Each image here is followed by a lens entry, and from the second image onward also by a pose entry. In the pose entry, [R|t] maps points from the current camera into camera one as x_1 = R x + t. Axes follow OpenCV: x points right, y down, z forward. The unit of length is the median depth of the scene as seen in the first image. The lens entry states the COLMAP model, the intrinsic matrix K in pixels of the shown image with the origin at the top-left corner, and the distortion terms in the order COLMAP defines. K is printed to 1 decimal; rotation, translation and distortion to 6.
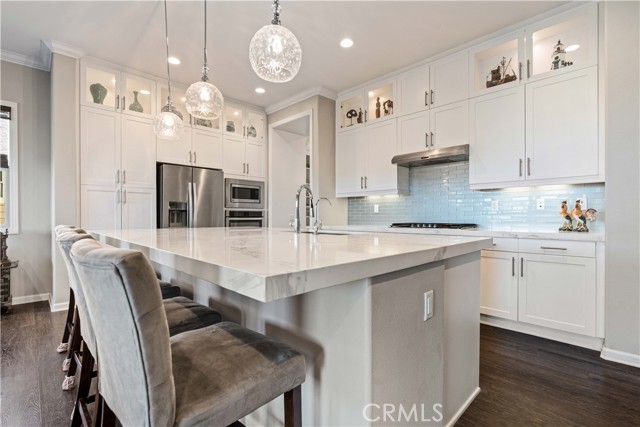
lens RADIAL K [[296.5, 0, 316.8], [0, 296.5, 219.0], [0, 0, 1]] dist [-0.002085, 0.000891]
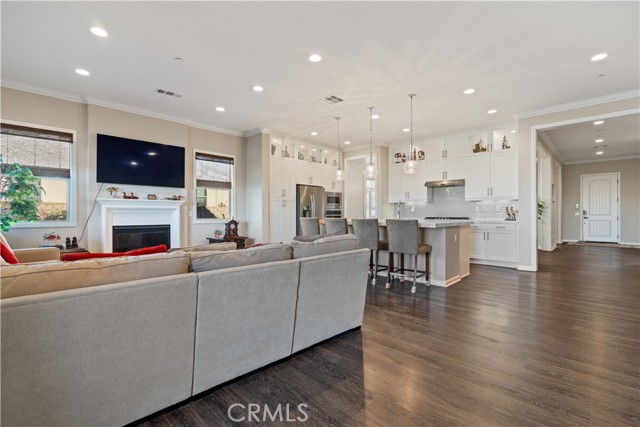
lens RADIAL K [[296.5, 0, 319.1], [0, 296.5, 215.9], [0, 0, 1]] dist [-0.002085, 0.000891]
pose [[0.999637, -0.000445, 0.026927, -0.462548], [0.000475, 0.999999, -0.001102, 0.006146], [-0.026926, 0.001115, 0.999637, -0.860475]]
